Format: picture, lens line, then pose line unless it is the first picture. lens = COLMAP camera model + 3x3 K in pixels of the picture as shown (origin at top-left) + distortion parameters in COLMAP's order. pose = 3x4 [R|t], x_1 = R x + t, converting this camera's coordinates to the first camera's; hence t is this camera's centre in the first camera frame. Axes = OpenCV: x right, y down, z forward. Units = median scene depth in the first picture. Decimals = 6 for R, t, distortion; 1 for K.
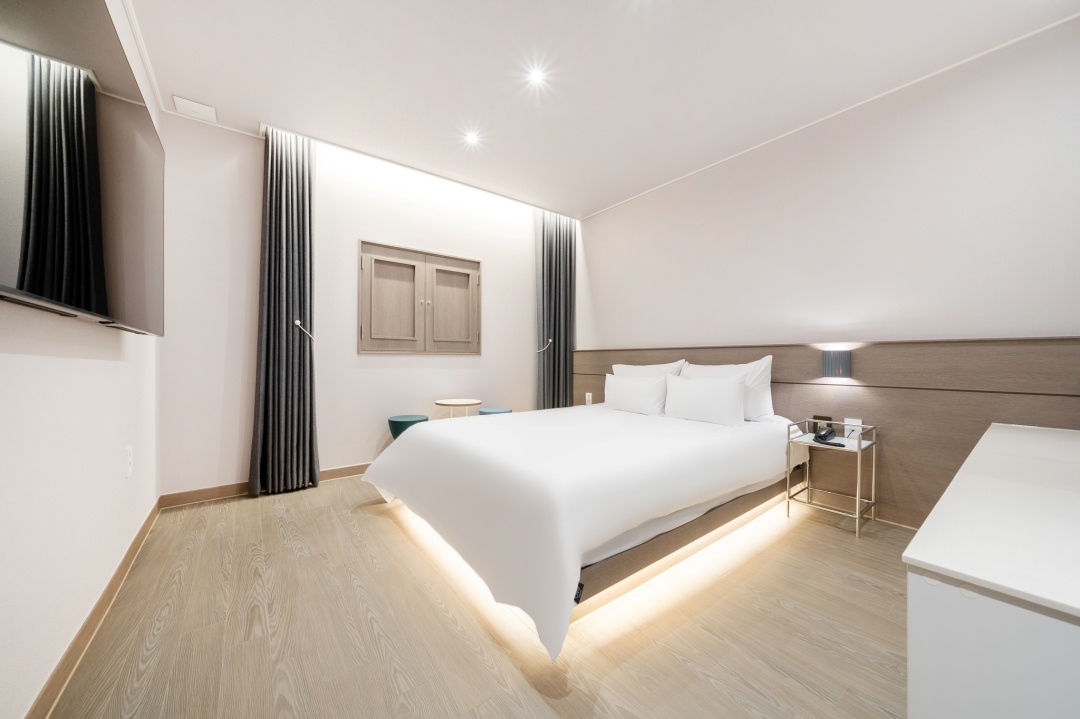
lens RADIAL K [[372.3, 0, 538.5], [0, 372.3, 366.8], [0, 0, 1]] dist [-0.010942, -0.000142]
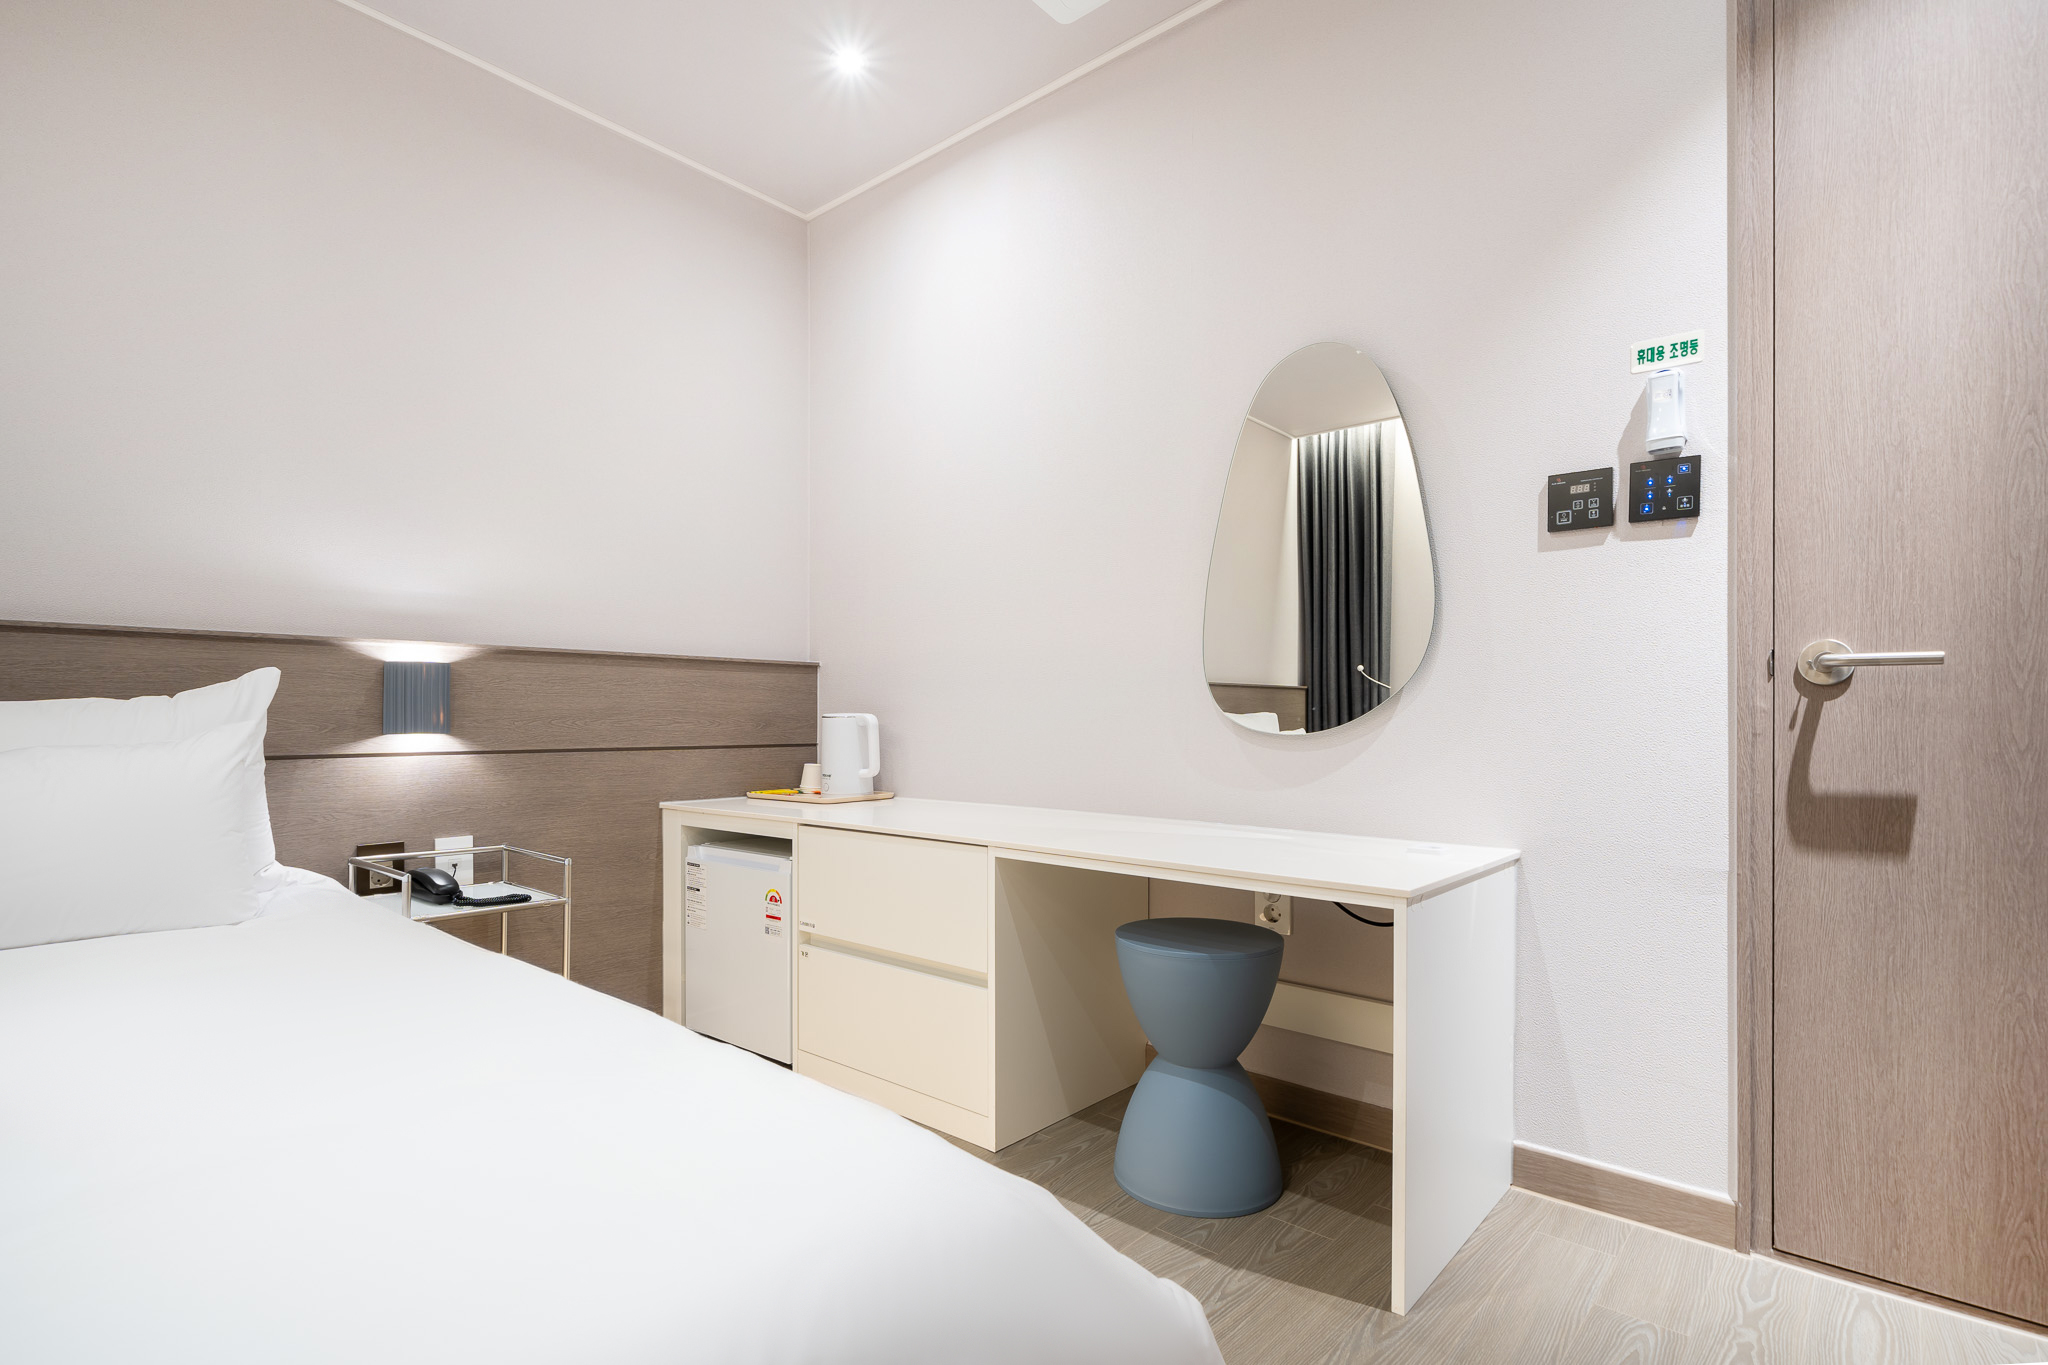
lens RADIAL K [[1013.9, 0, 982.8], [0, 1013.9, 717.1], [0, 0, 1]] dist [0.001276, -0.000276]
pose [[-0.178997, -0.000731, 0.983849, -0.324294], [0.016907, 0.999850, 0.003819, 0.017755], [-0.983704, 0.017318, -0.178958, 0.631631]]
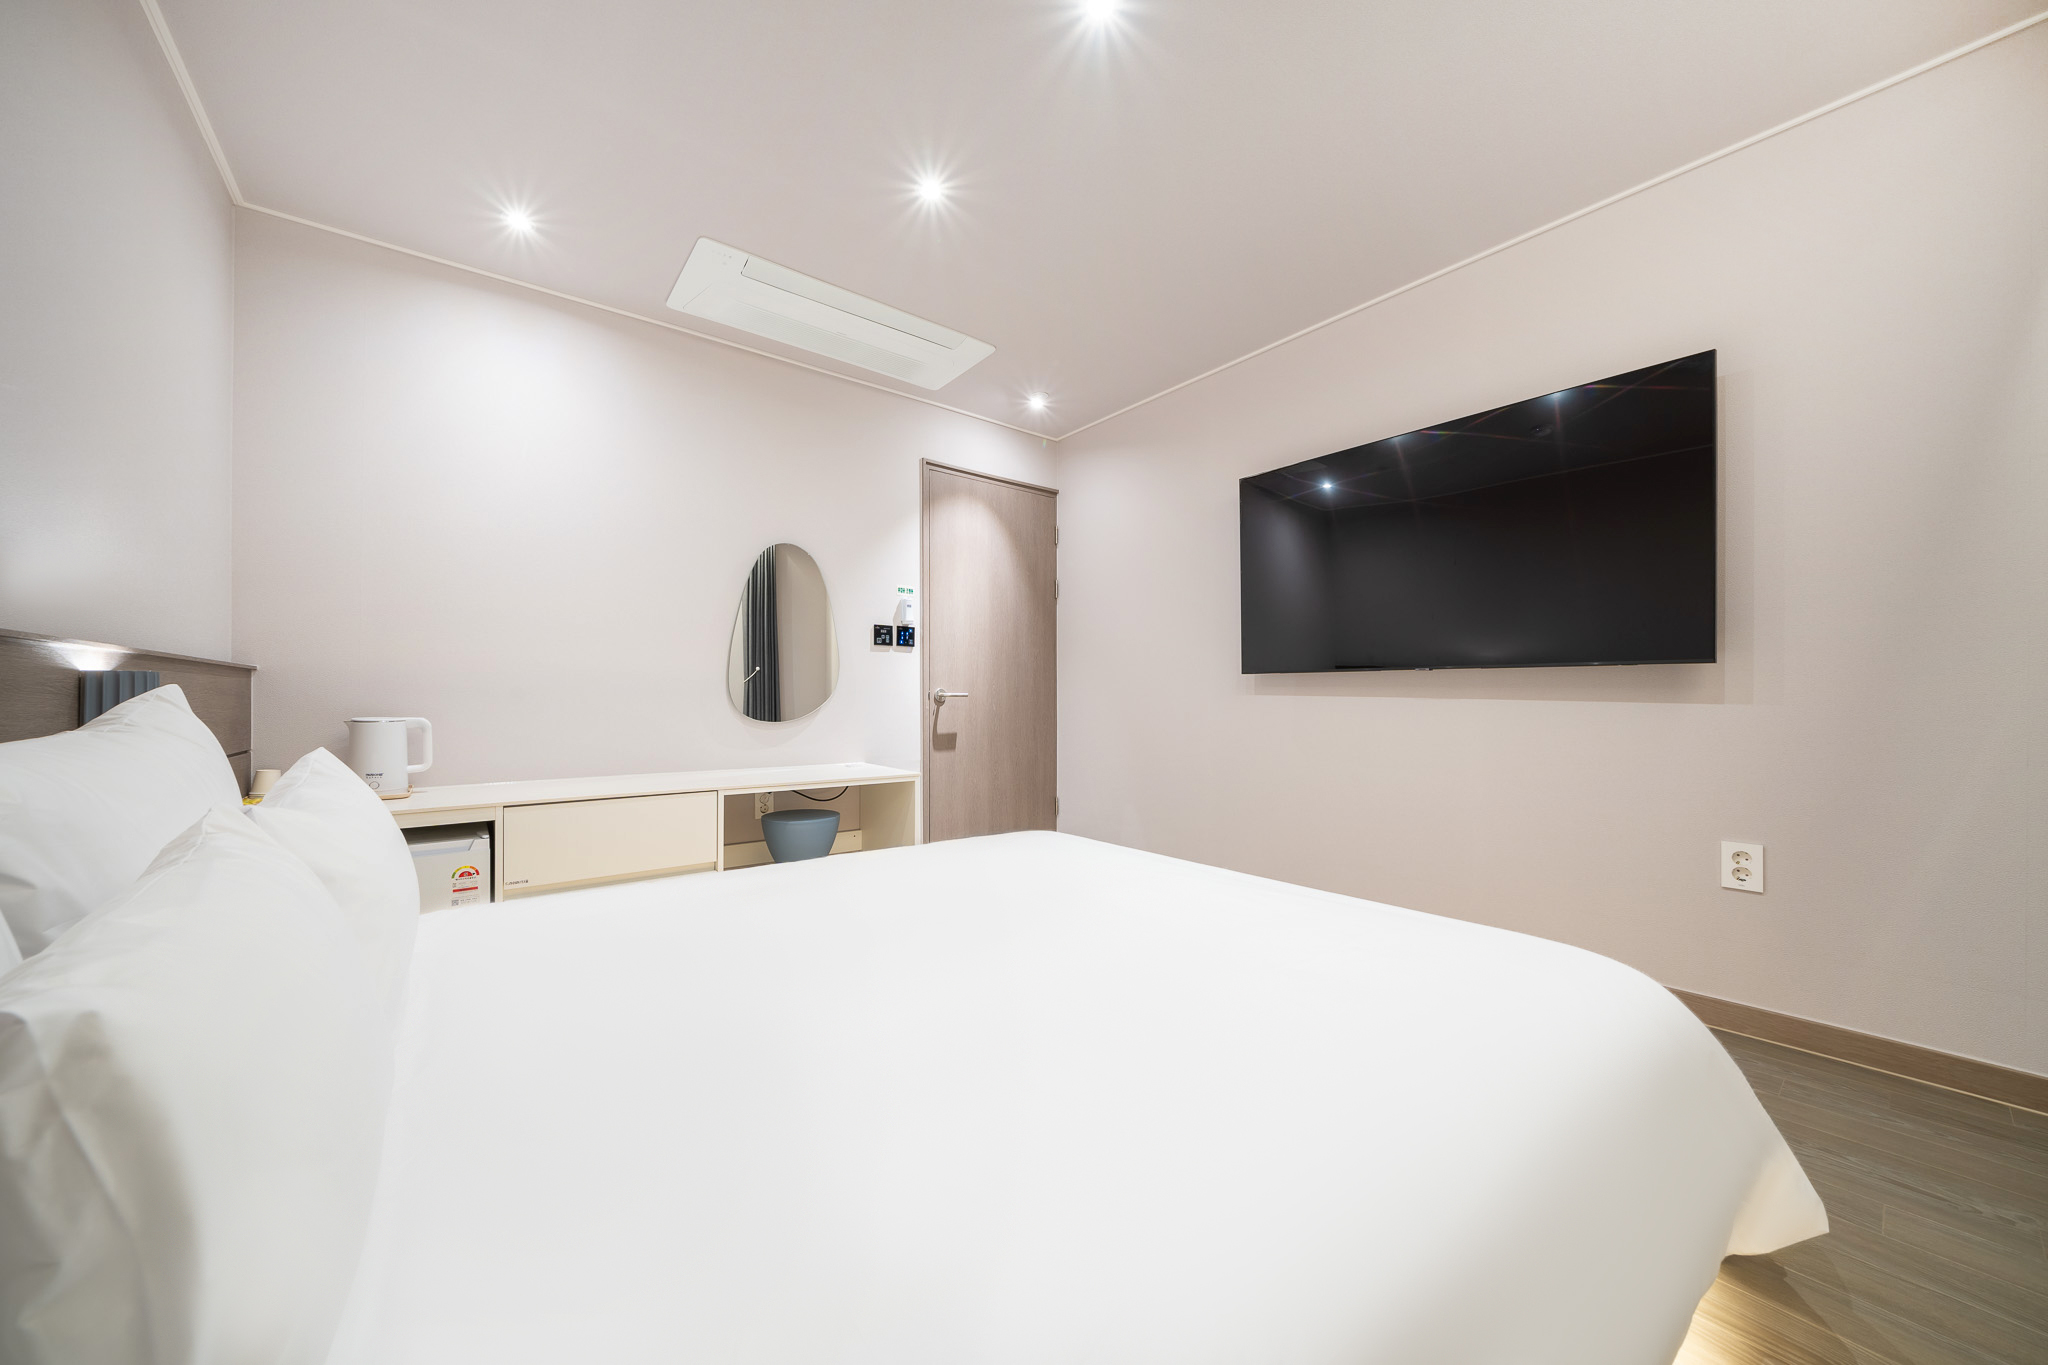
lens RADIAL K [[706.1, 0, 1021.1], [0, 706.1, 696.4], [0, 0, 1]] dist [-0.010942, -0.000142]
pose [[-0.999981, 0.000620, -0.006112, 0.079375], [0.000515, 0.999853, 0.017117, -0.032184], [0.006121, 0.017114, -0.999835, 1.581828]]
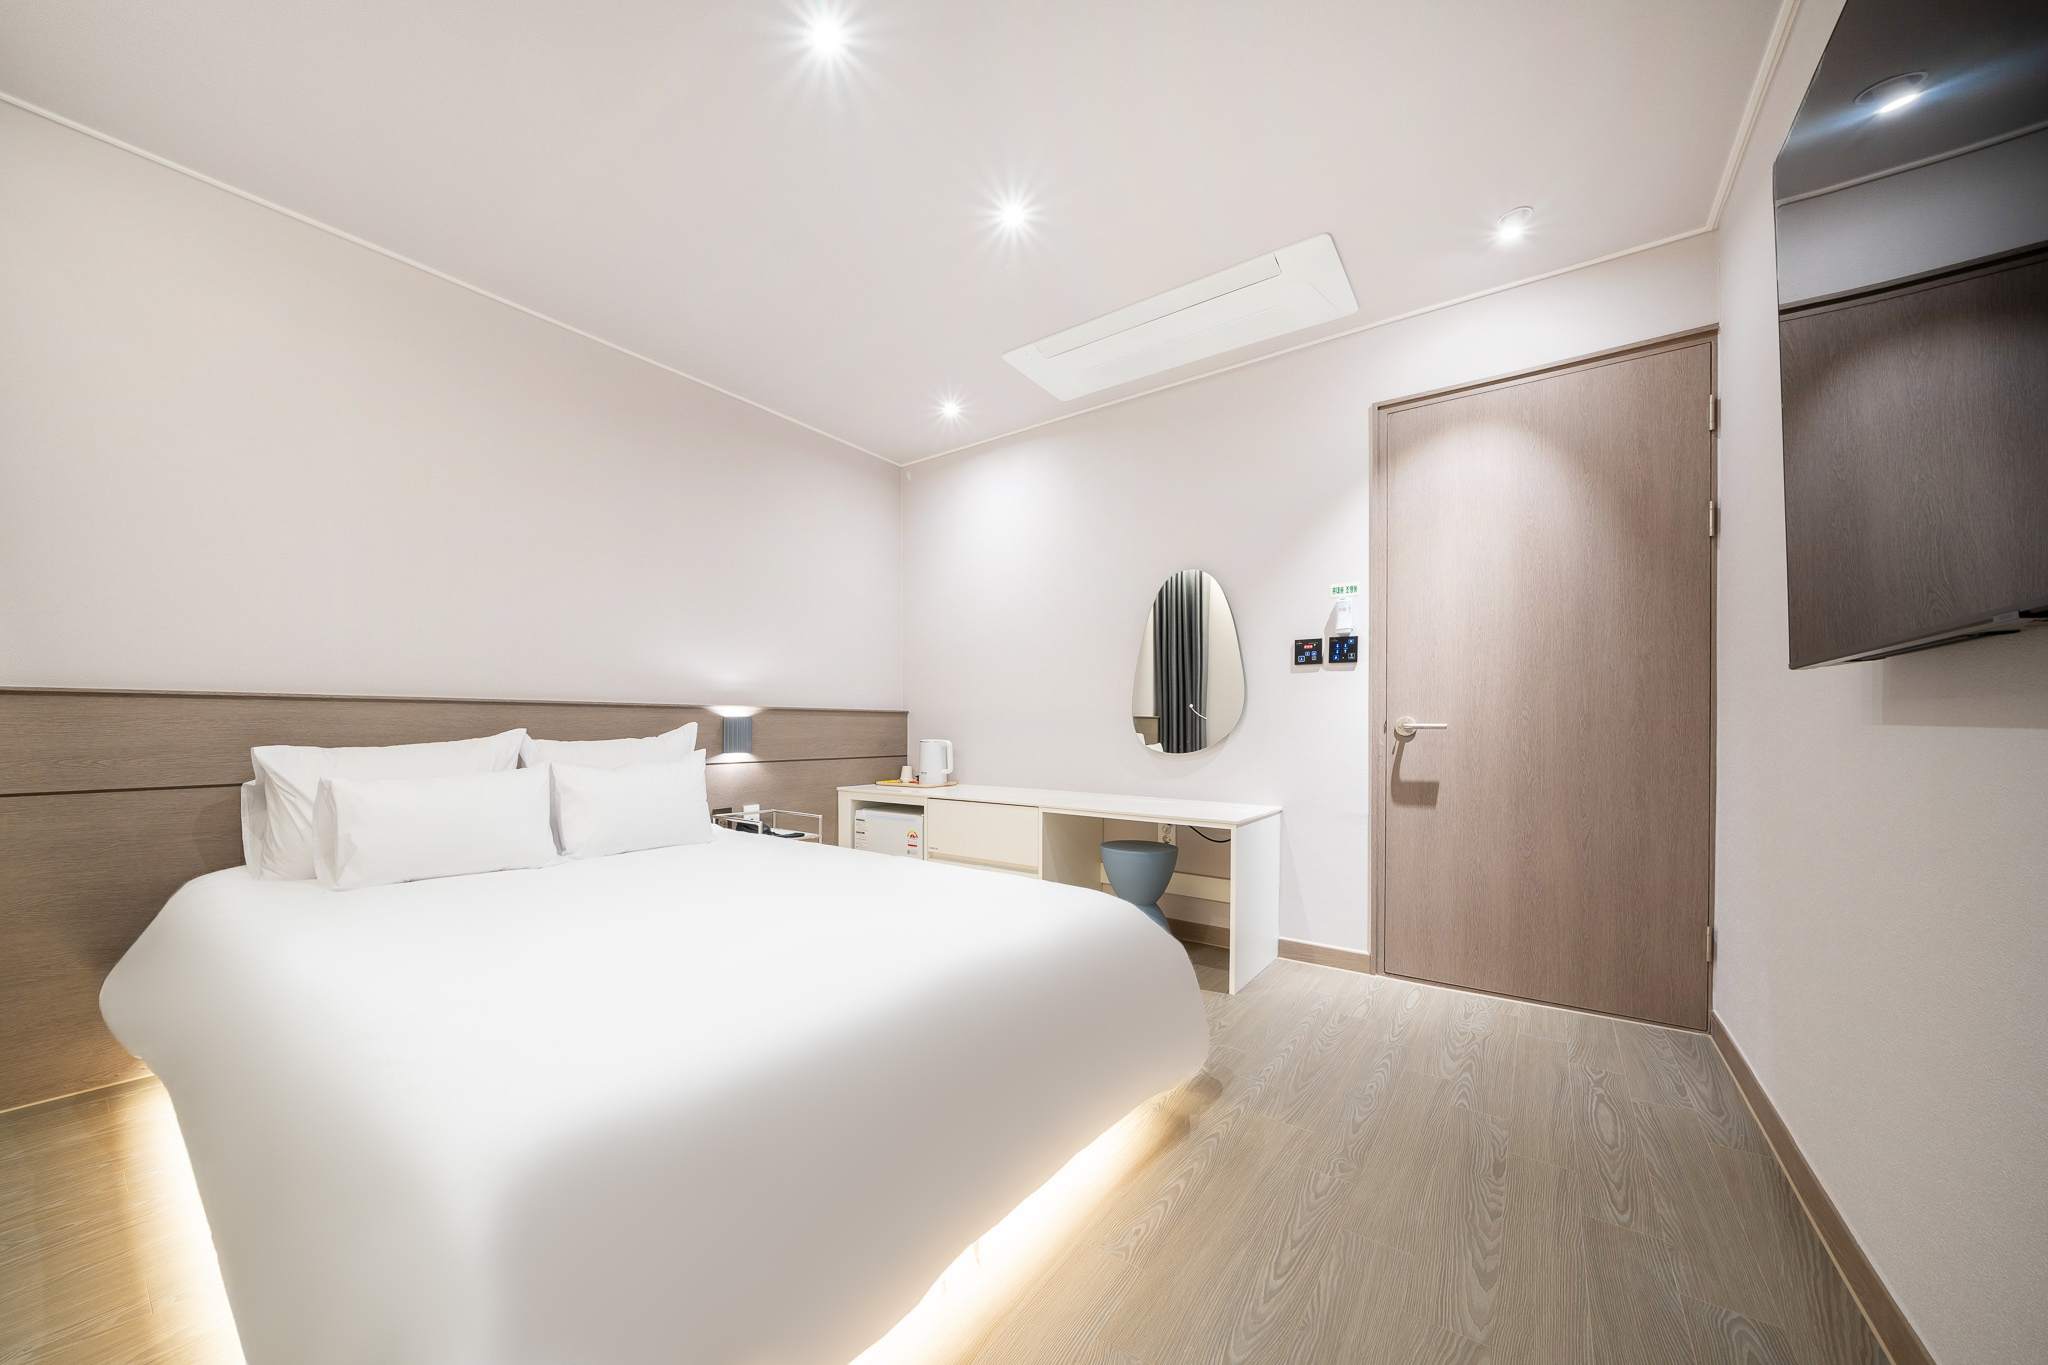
lens RADIAL K [[737.7, 0, 936.3], [0, 737.7, 730.6], [0, 0, 1]] dist [-0.010980, 0.000009]
pose [[-0.222659, -0.006266, 0.974876, -0.749564], [0.016128, 0.999819, 0.010109, -0.025128], [-0.974763, 0.017974, -0.222518, 0.960549]]
